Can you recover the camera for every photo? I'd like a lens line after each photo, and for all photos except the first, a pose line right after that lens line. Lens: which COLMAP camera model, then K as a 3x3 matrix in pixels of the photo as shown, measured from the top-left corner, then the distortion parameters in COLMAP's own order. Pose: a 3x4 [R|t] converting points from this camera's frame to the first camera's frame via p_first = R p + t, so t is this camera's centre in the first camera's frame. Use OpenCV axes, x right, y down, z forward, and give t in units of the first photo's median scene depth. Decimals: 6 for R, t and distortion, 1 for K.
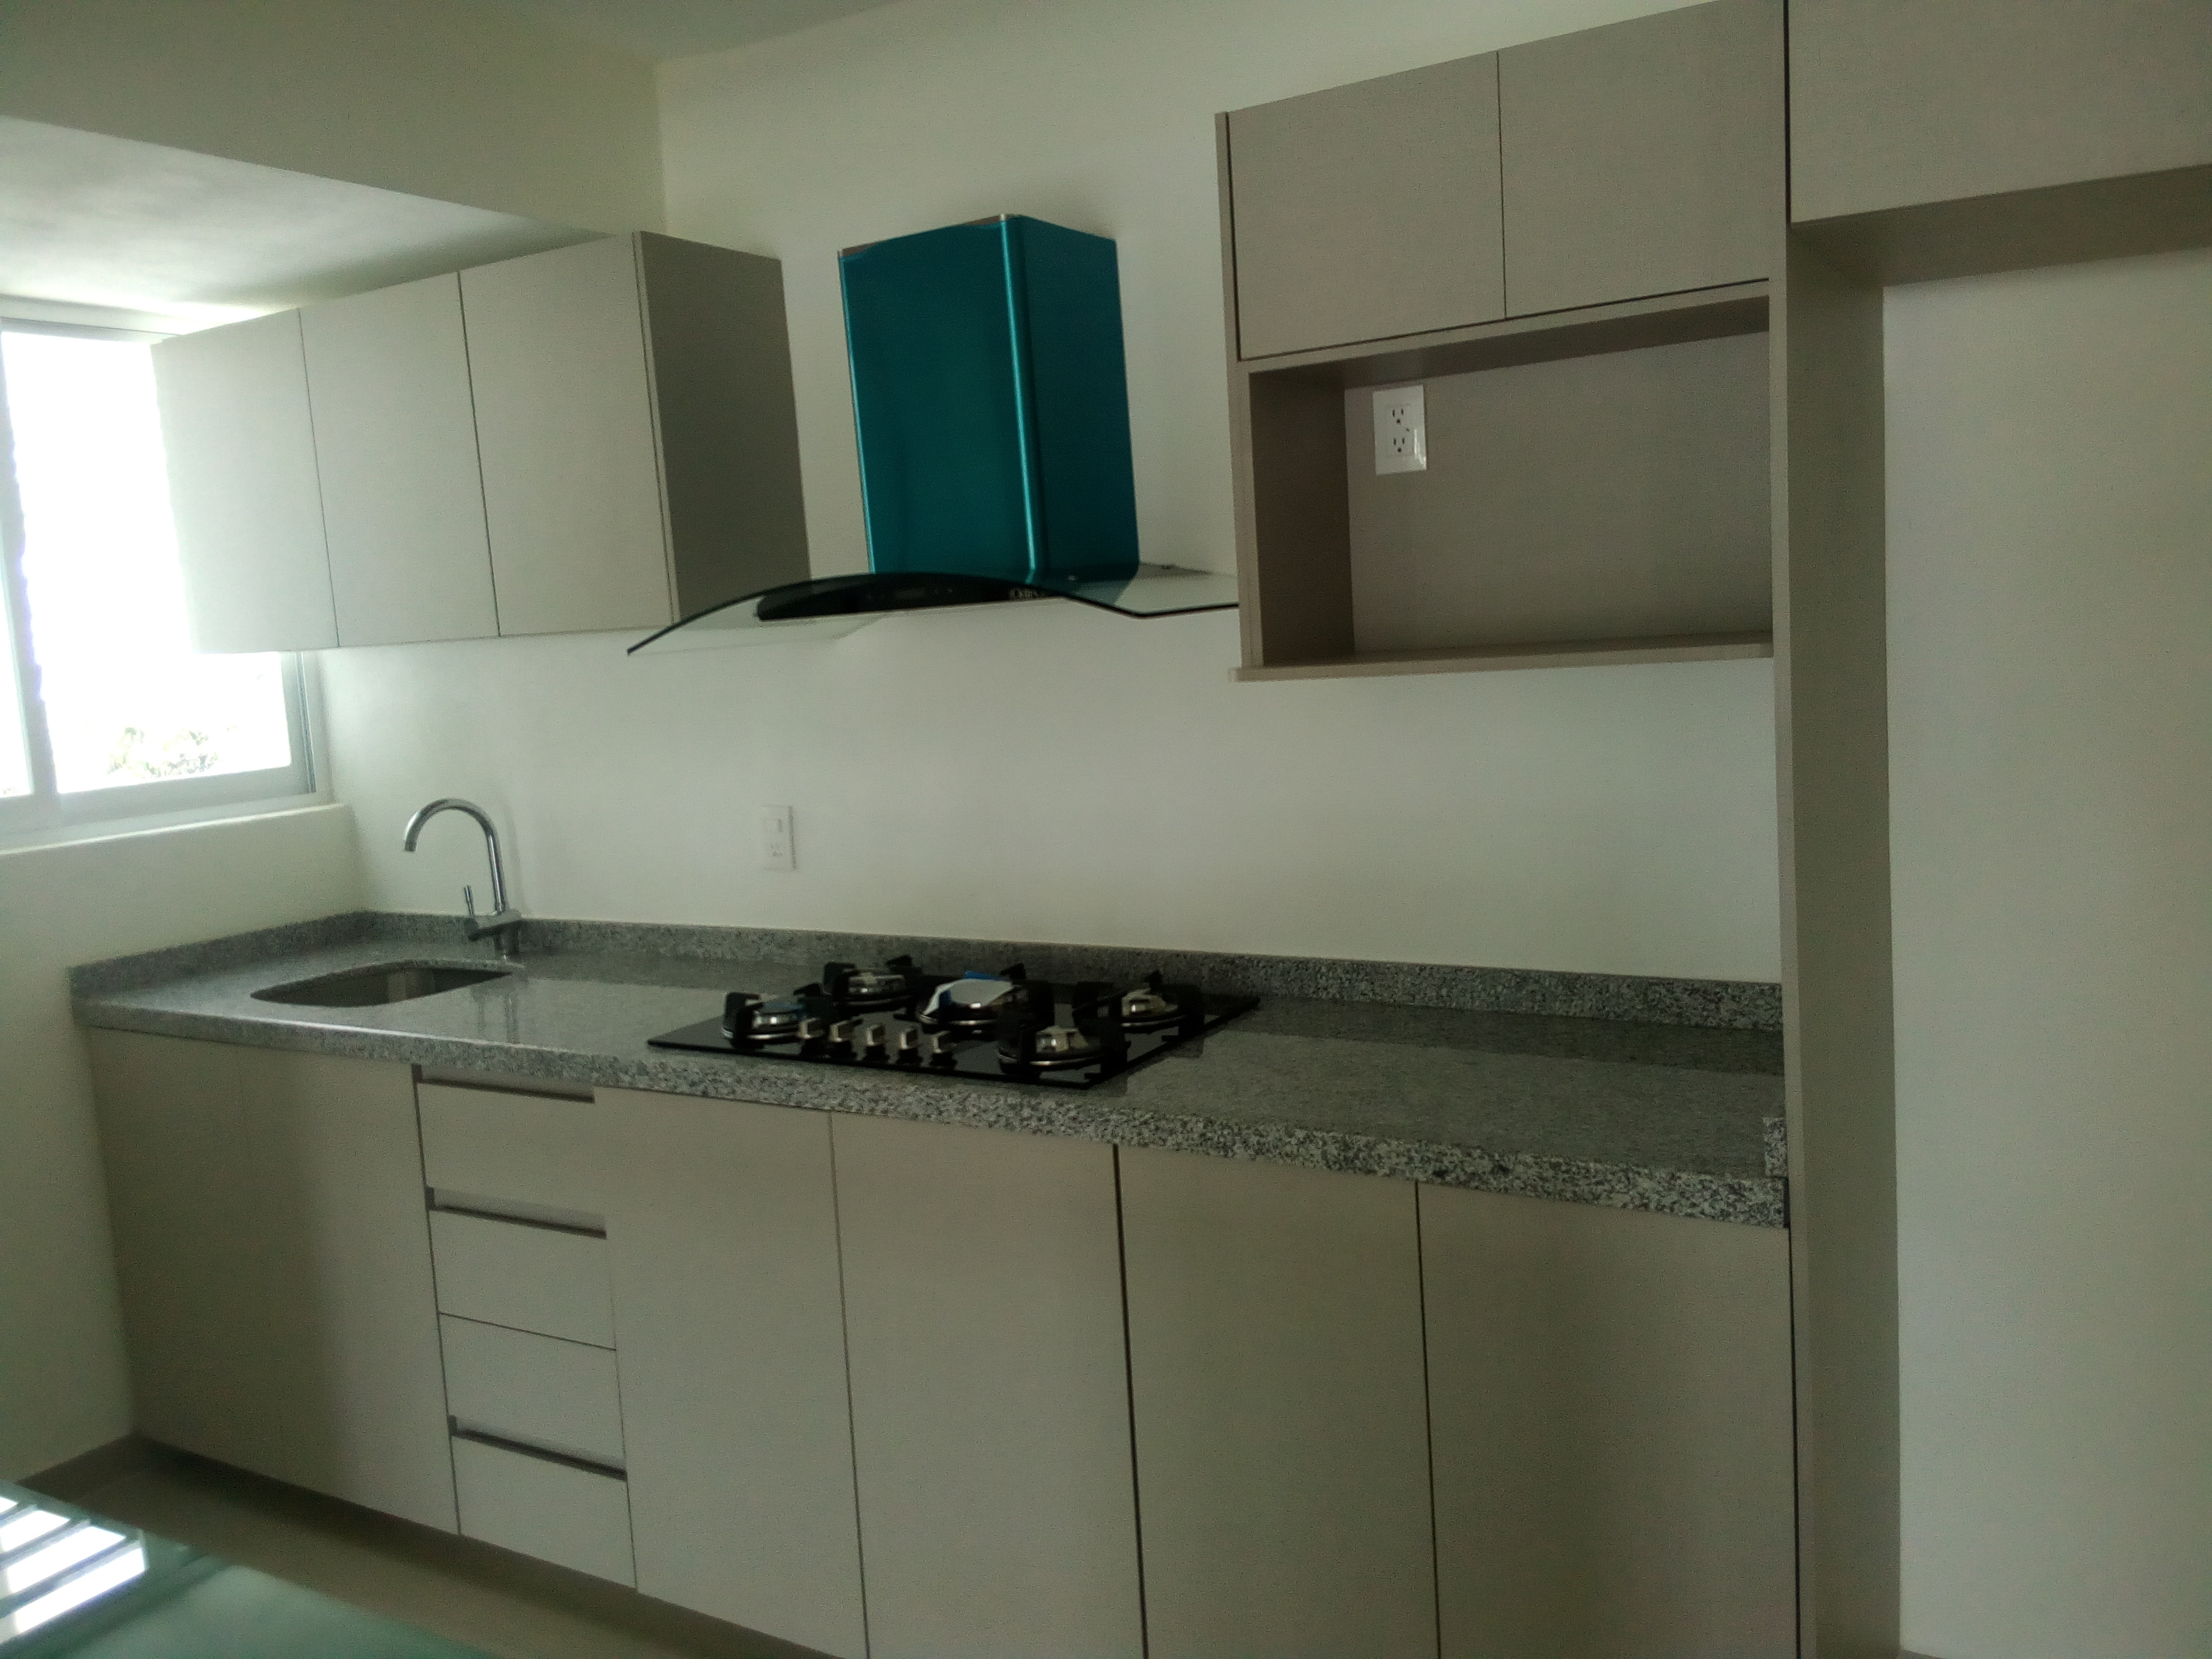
lens RADIAL K [[1757.6, 0, 1106.0], [0, 1757.6, 829.5], [0, 0, 1]] dist [0.187543, -0.418244]
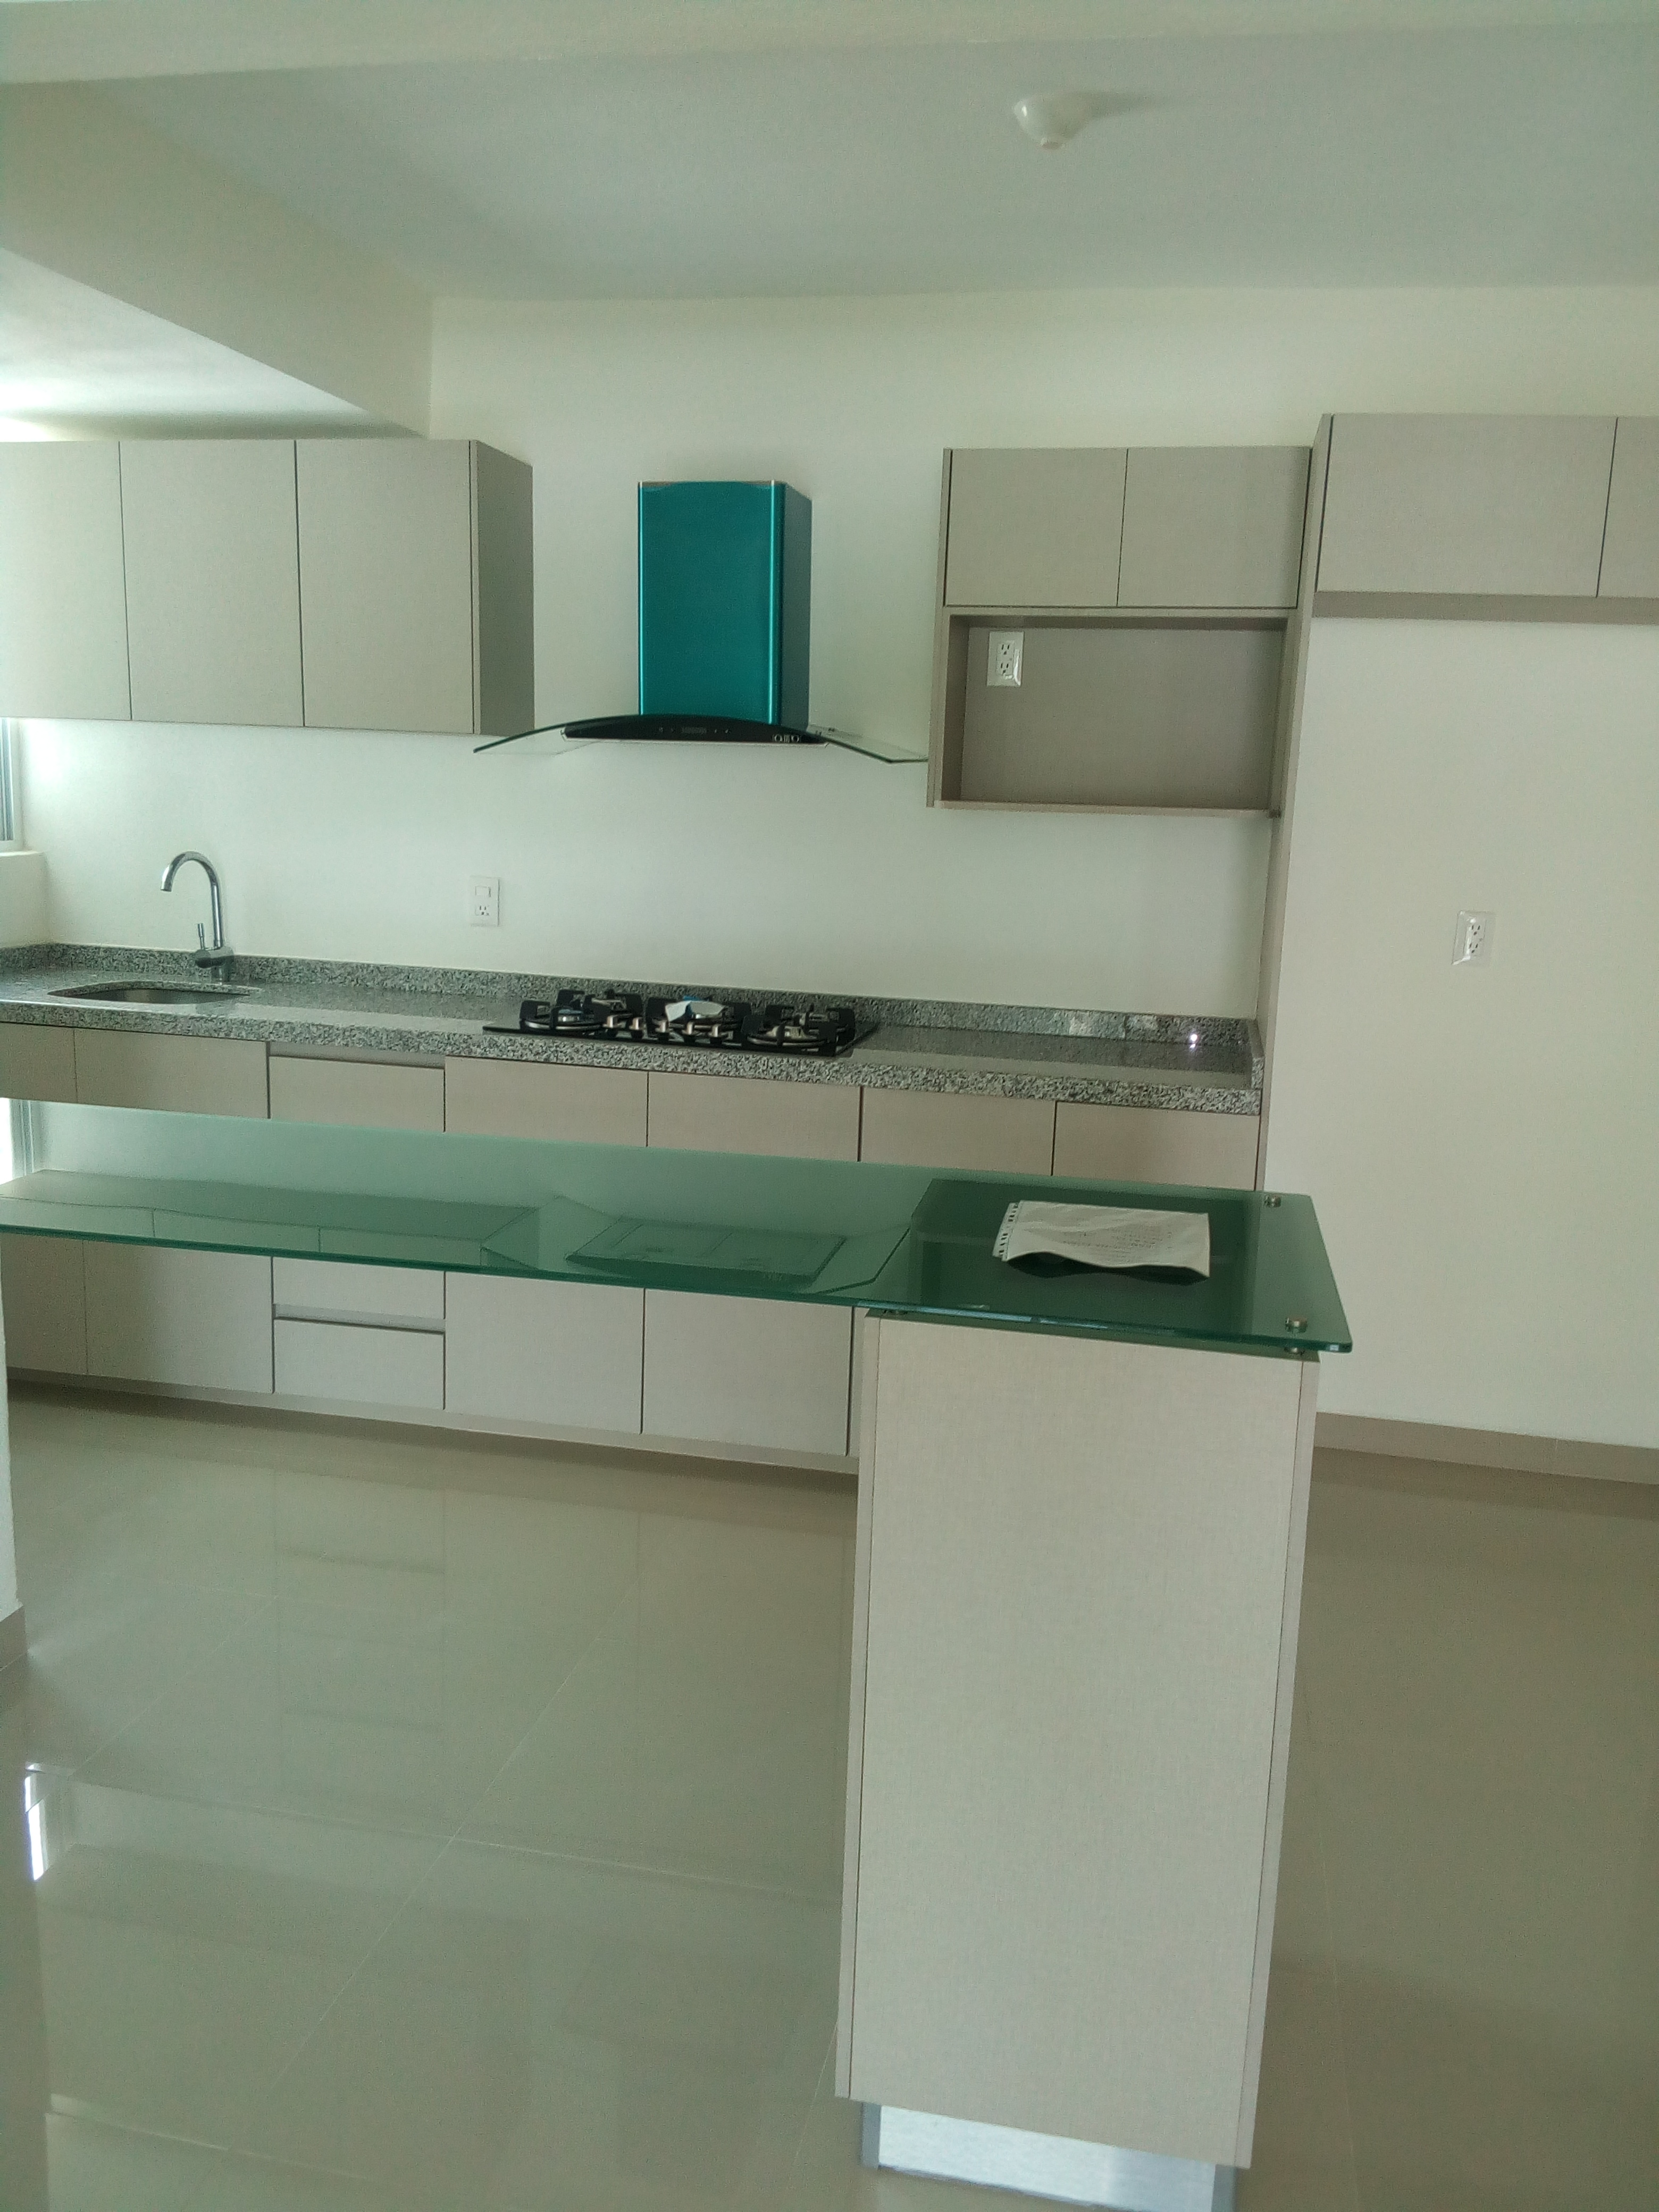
lens RADIAL K [[1757.6, 0, 829.5], [0, 1757.6, 1106.0], [0, 0, 1]] dist [0.187543, -0.418244]
pose [[0.943128, 0.035586, 0.330519, -0.454894], [-0.054957, 0.997264, 0.049444, 0.094364], [-0.327855, -0.064796, 0.942503, -0.427571]]
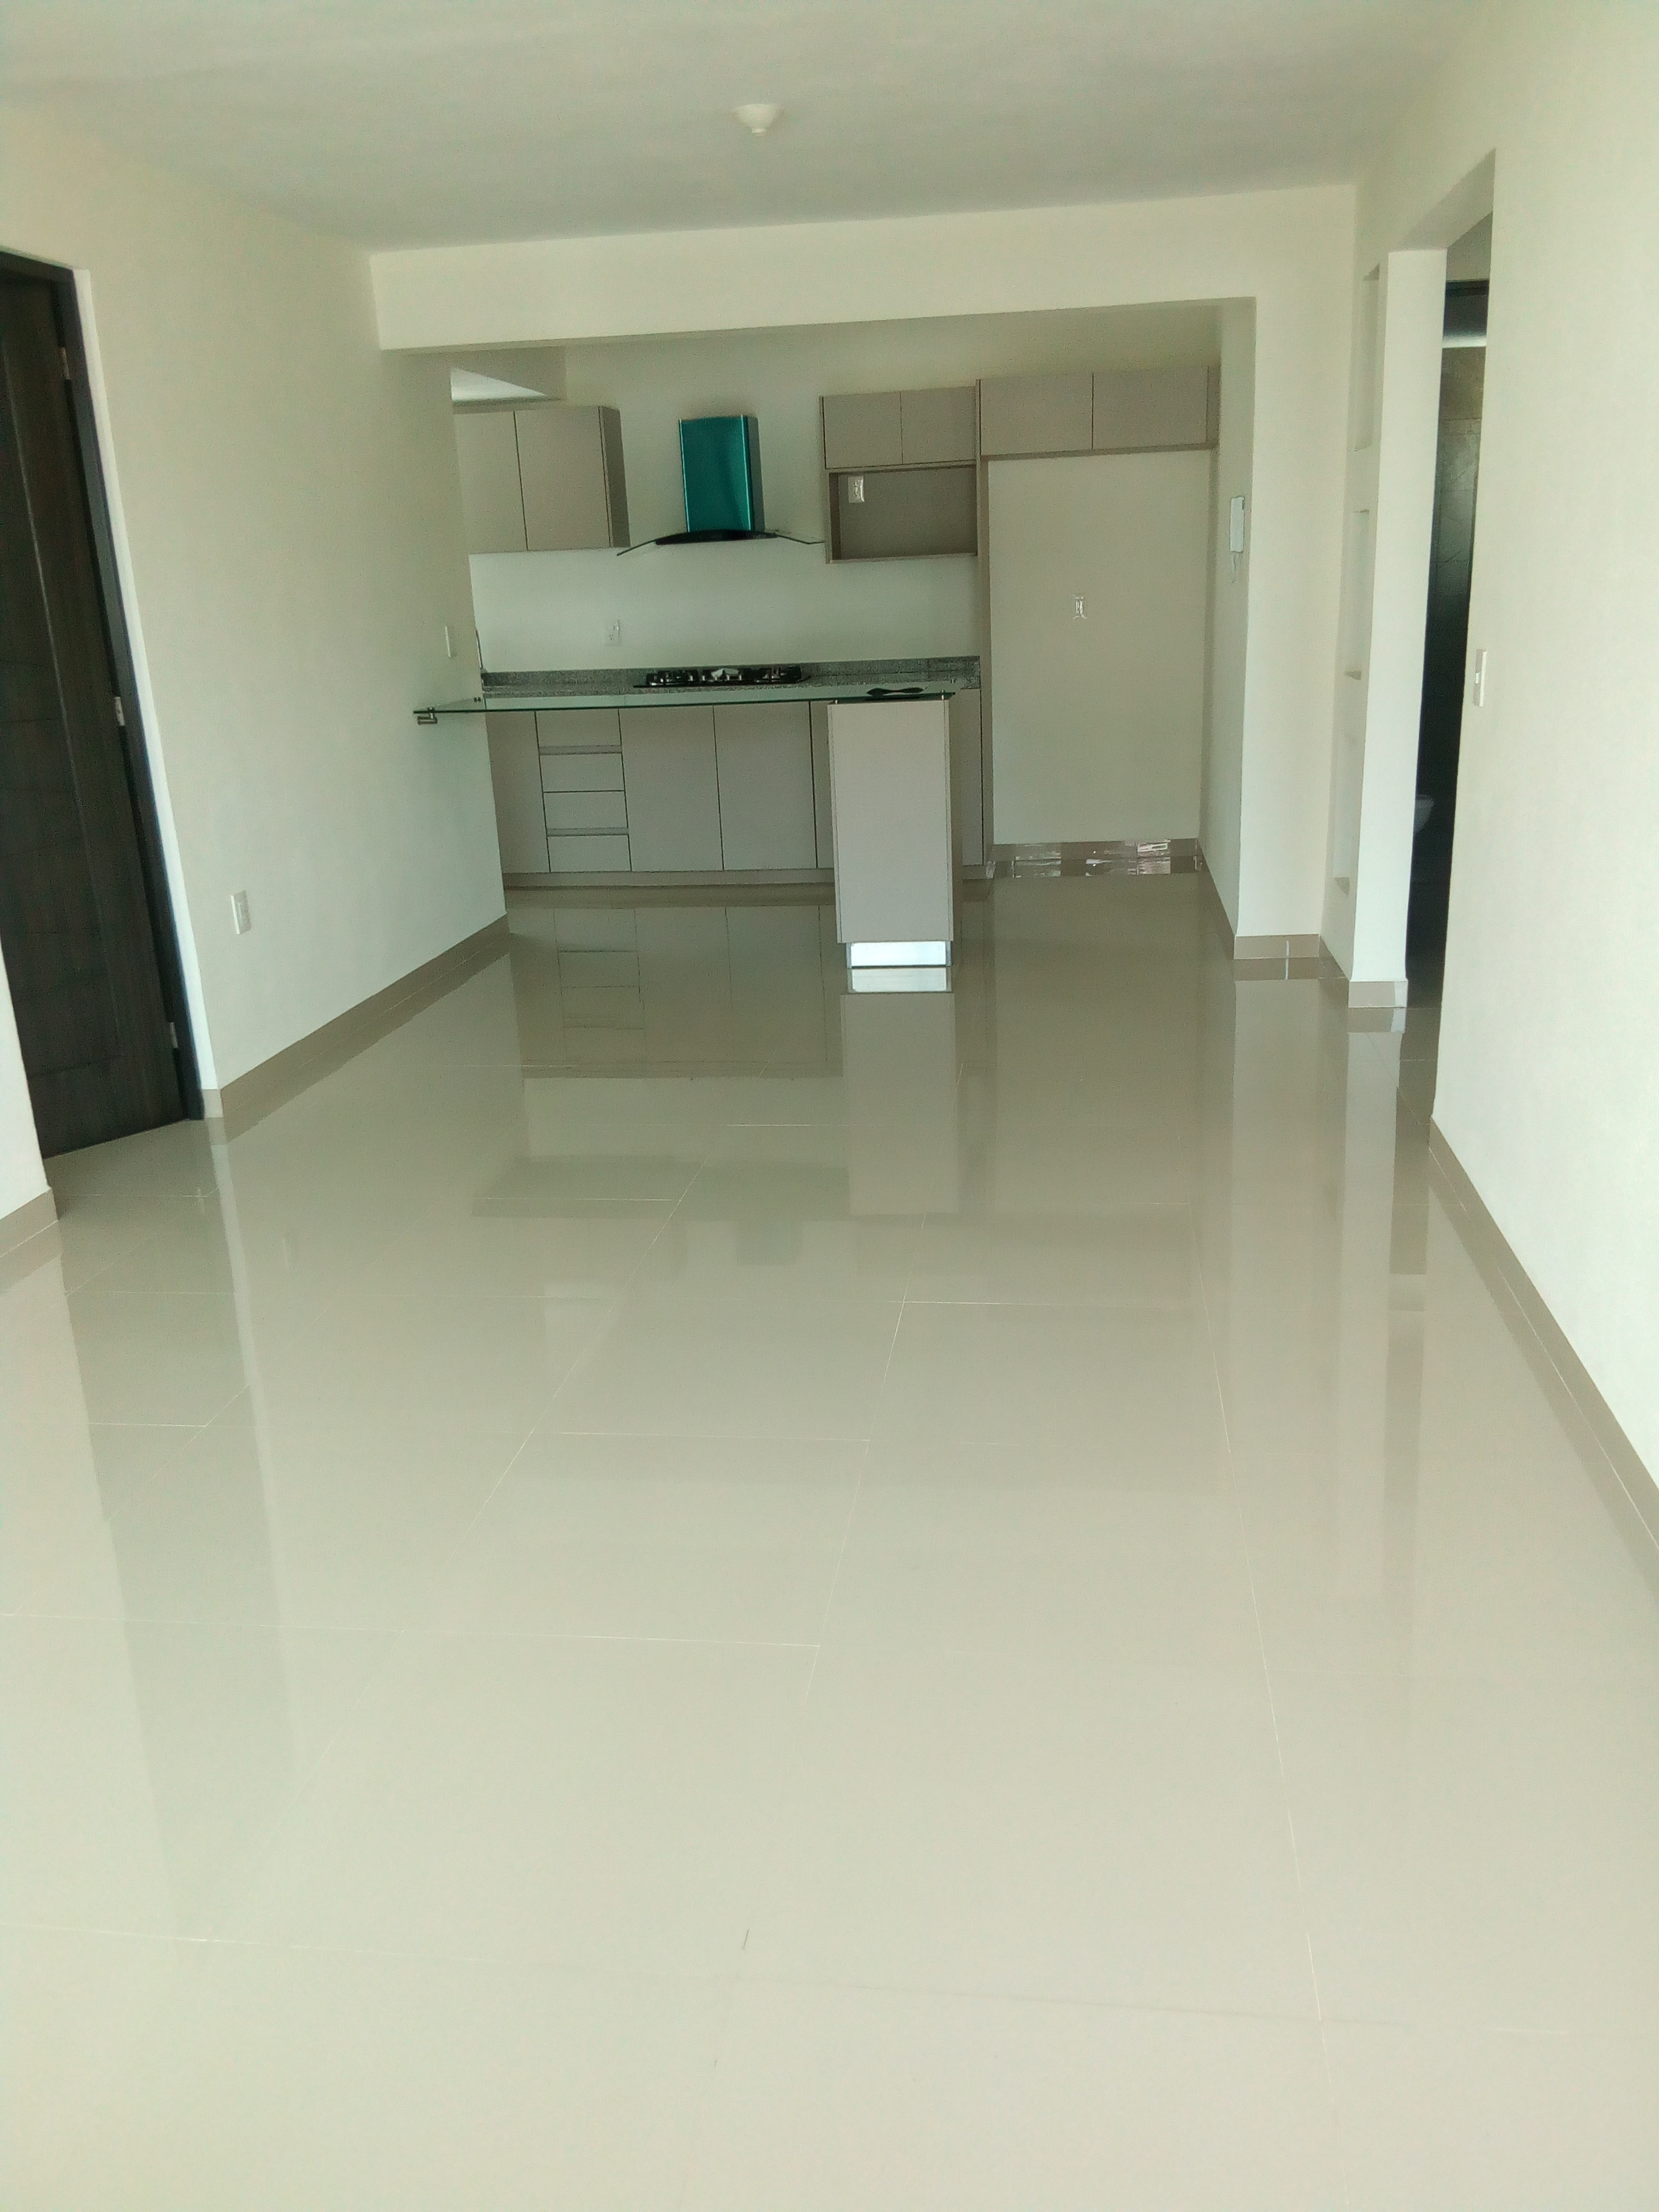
lens RADIAL K [[1757.6, 0, 829.5], [0, 1757.6, 1106.0], [0, 0, 1]] dist [0.187543, -0.418244]
pose [[0.925255, -0.094124, 0.367483, -1.137605], [0.034983, 0.985772, 0.164407, 0.339182], [-0.377729, -0.139263, 0.915384, -2.058097]]
